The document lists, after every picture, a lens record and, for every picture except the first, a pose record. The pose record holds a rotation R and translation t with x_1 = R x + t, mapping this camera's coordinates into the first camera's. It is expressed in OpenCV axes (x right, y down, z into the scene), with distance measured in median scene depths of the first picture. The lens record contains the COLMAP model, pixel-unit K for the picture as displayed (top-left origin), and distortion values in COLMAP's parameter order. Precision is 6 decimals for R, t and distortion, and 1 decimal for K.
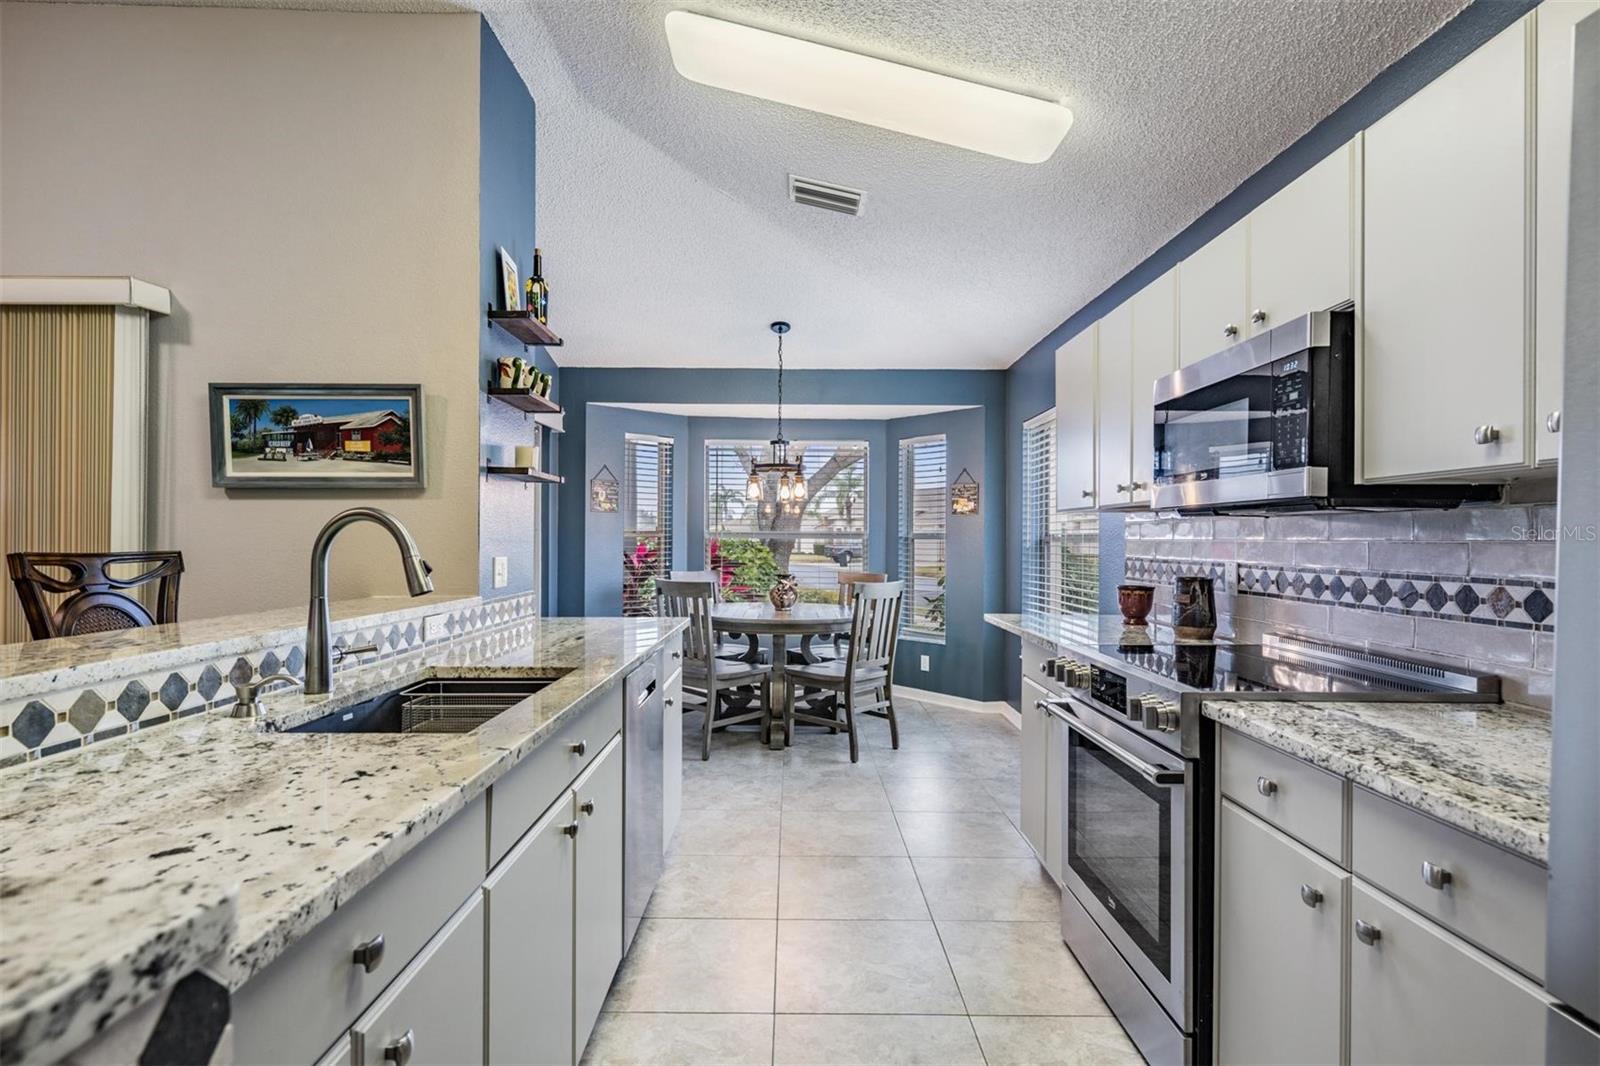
lens RADIAL K [[781.7, 0, 794.3], [0, 781.7, 538.4], [0, 0, 1]] dist [0.001974, -0.000483]
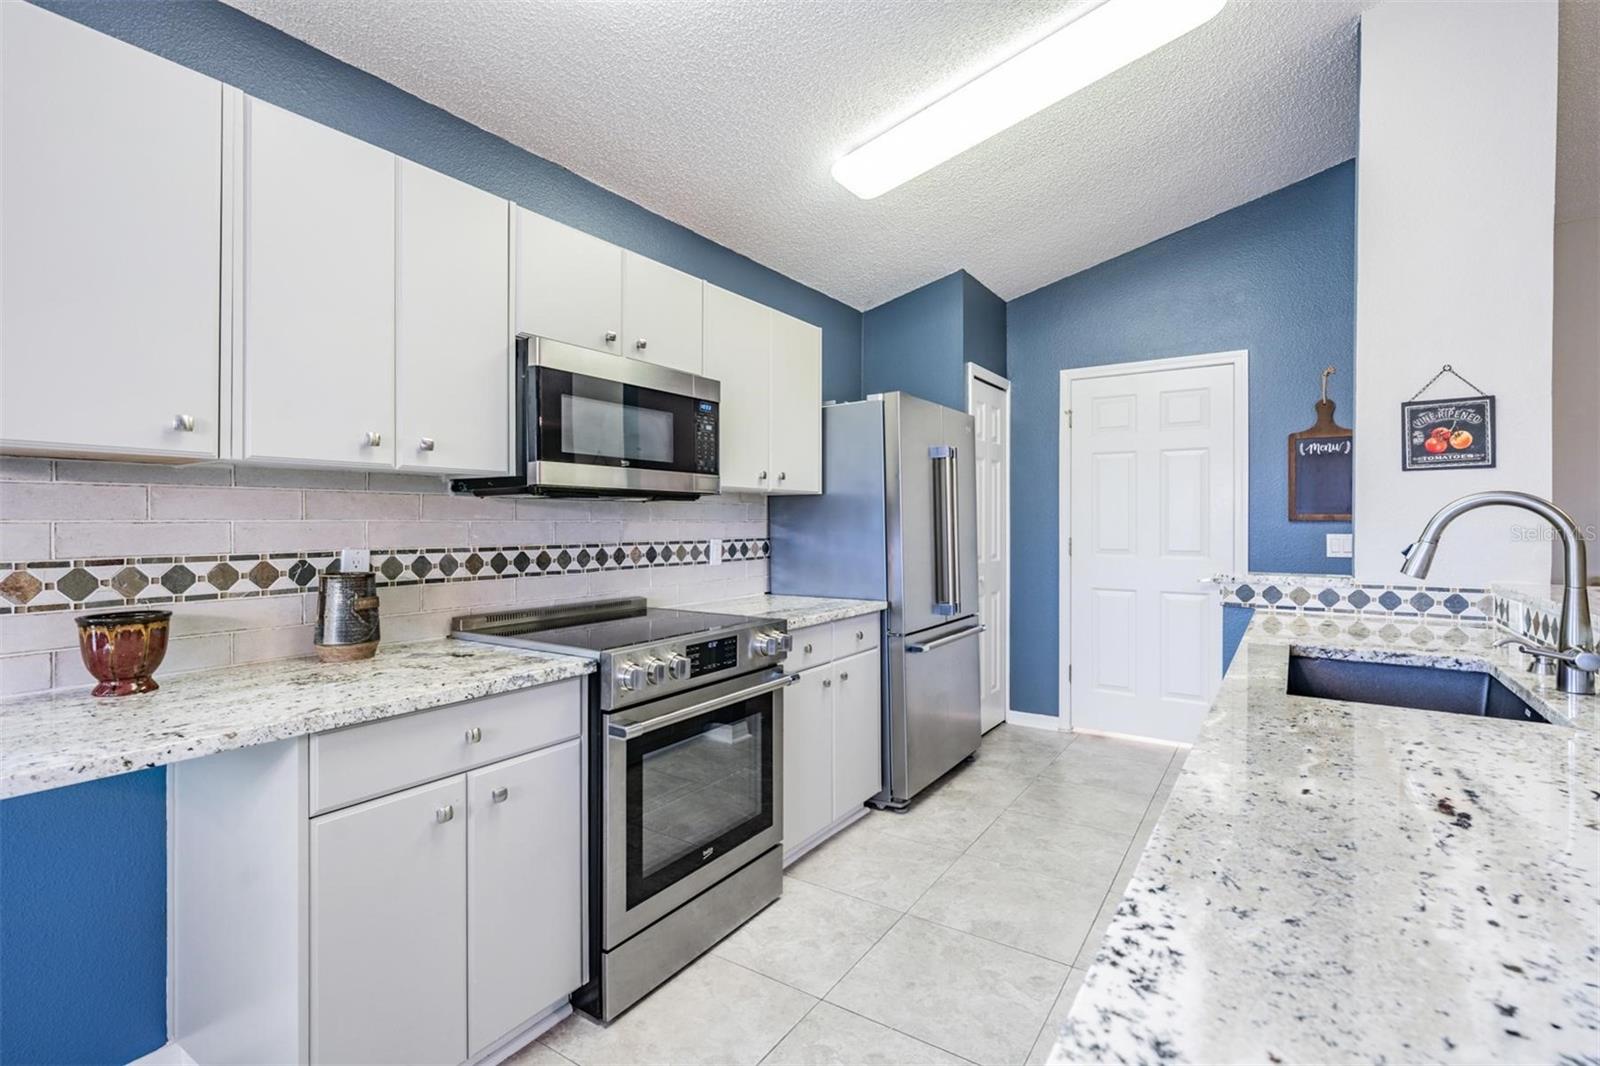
lens RADIAL K [[738.0, 0, 795.2], [0, 738.0, 520.1], [0, 0, 1]] dist [0.002005, -0.000219]
pose [[-0.831844, -0.007670, 0.554957, -0.198394], [-0.007386, 0.999969, 0.002749, -0.003227], [-0.554961, -0.001812, -0.831874, 1.338362]]
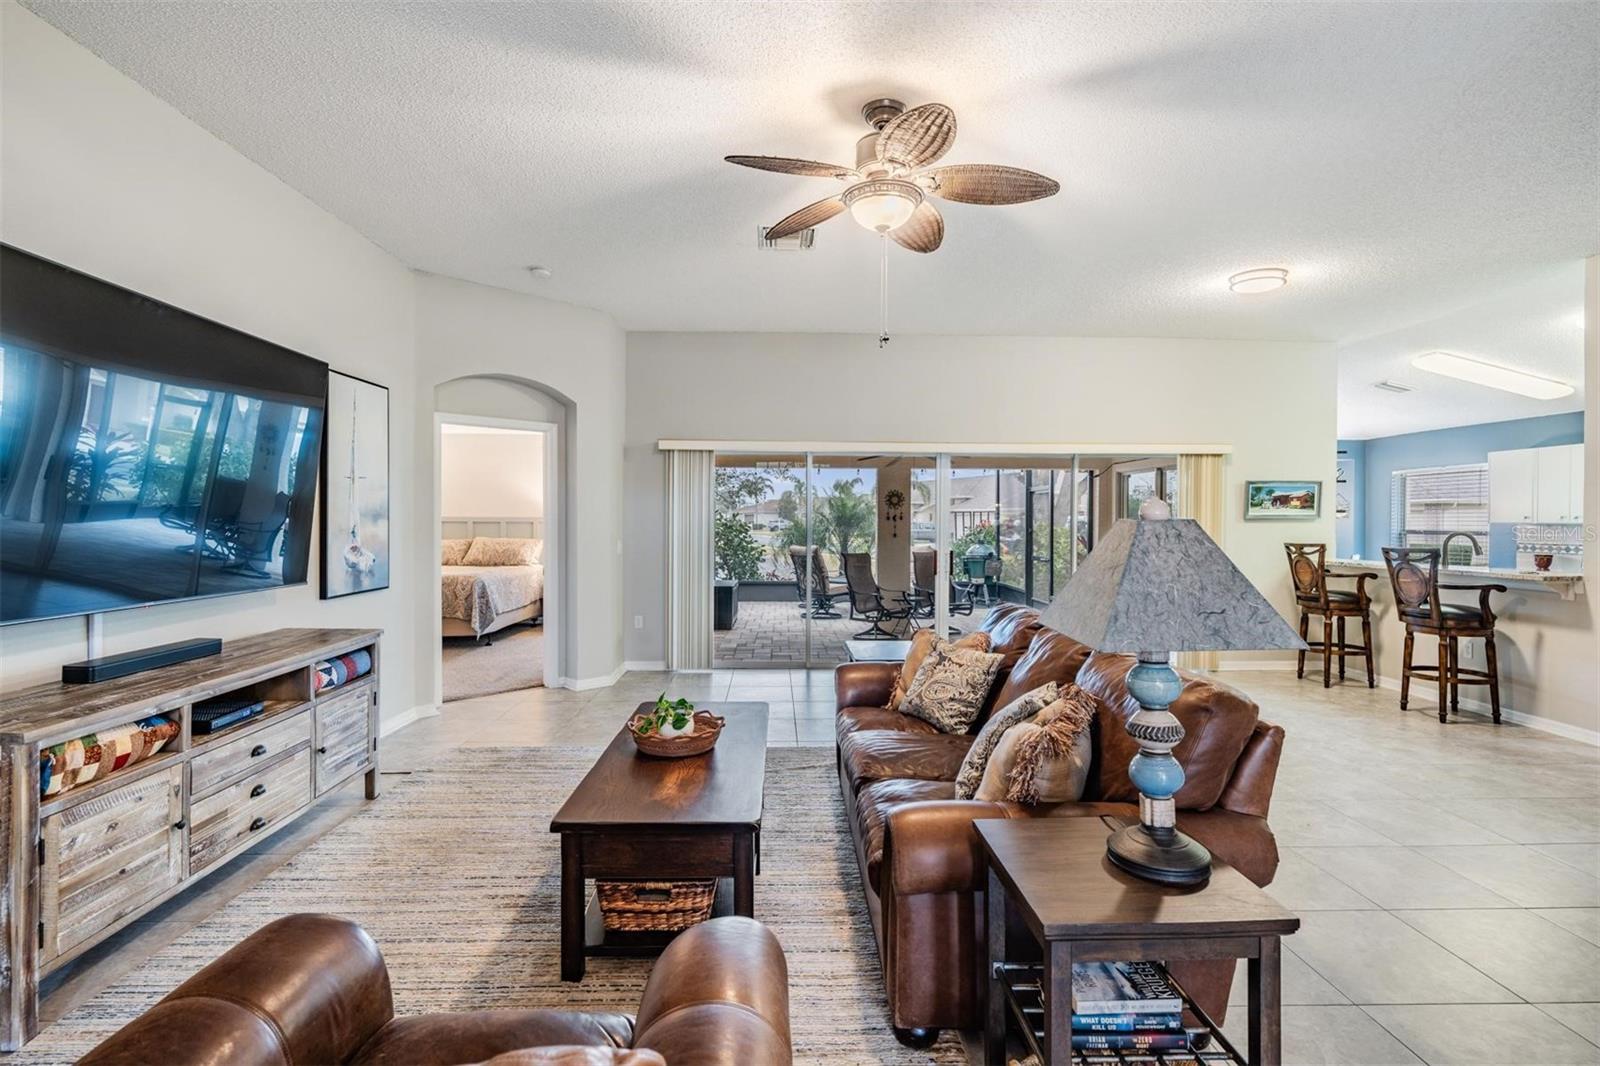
lens RADIAL K [[744.2, 0, 794.7], [0, 744.2, 529.9], [0, 0, 1]] dist [0.000519, -0.000421]
pose [[0.999829, -0.002646, 0.018323, -2.254810], [0.002418, 0.999919, 0.012479, -0.060441], [-0.018355, -0.012433, 0.999754, -1.484815]]
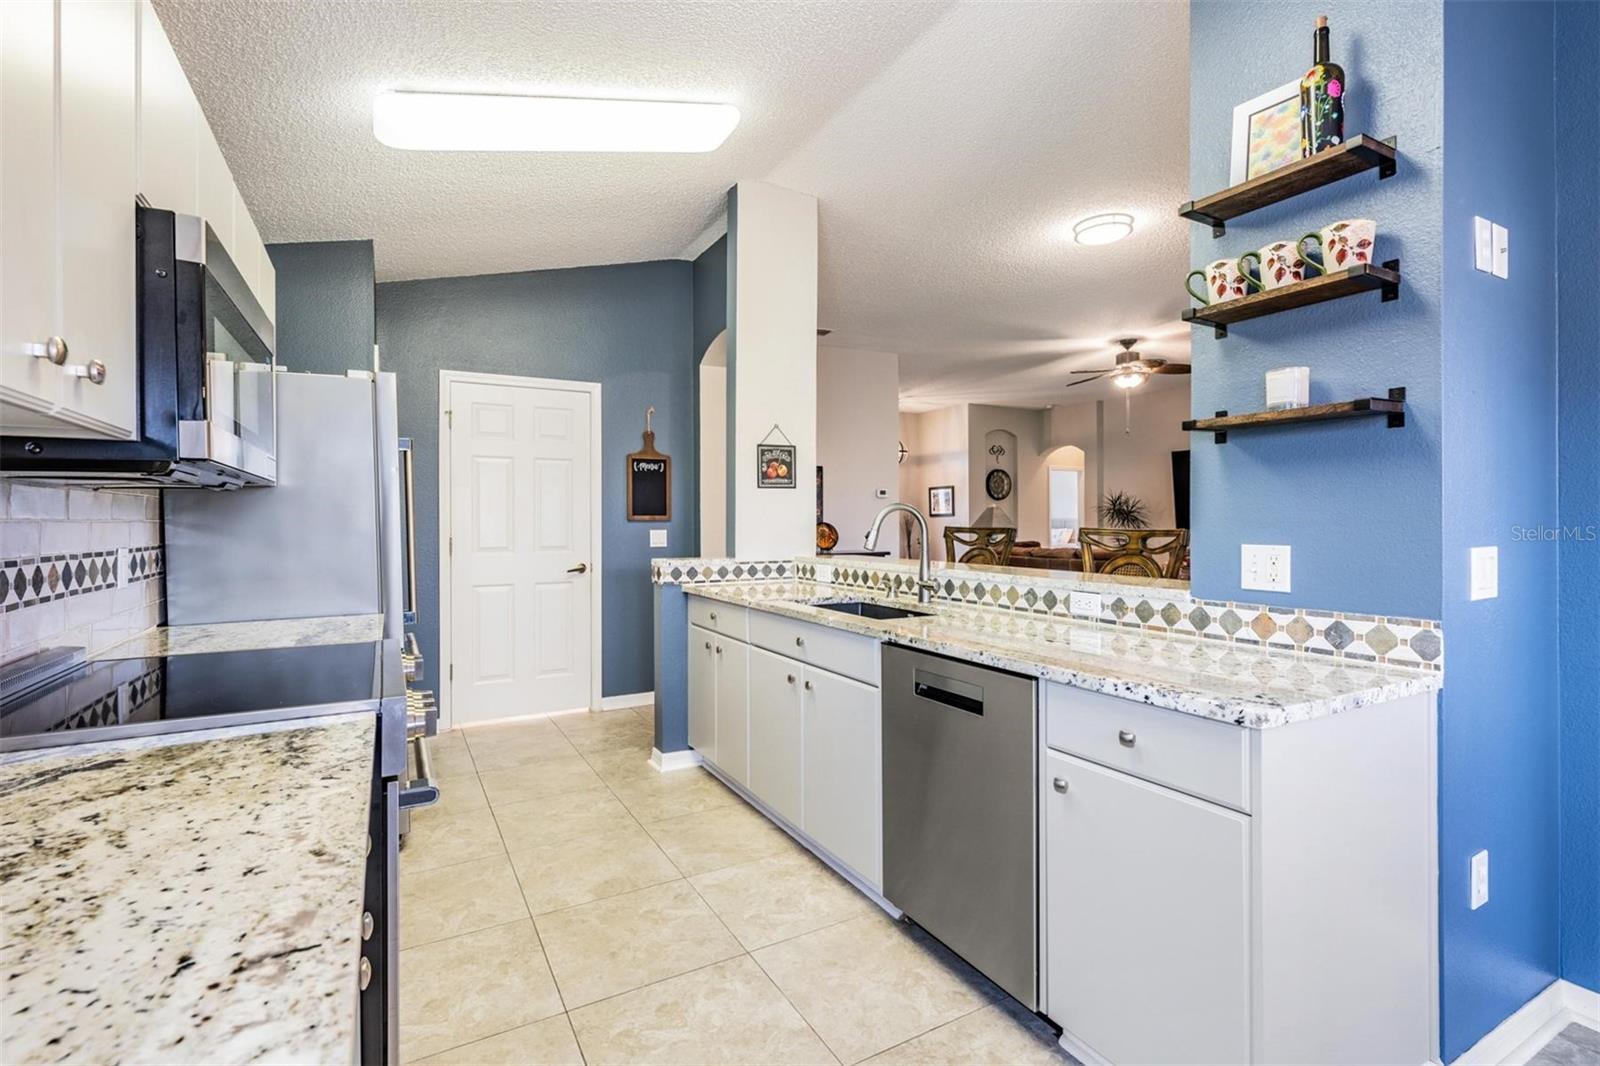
lens RADIAL K [[728.2, 0, 791.0], [0, 728.2, 523.0], [0, 0, 1]] dist [0.001051, -0.000386]
pose [[-0.876090, -0.003880, -0.482132, 0.309014], [-0.003094, 0.999992, -0.002426, 0.004155], [0.482137, -0.000634, -0.876095, 1.428037]]
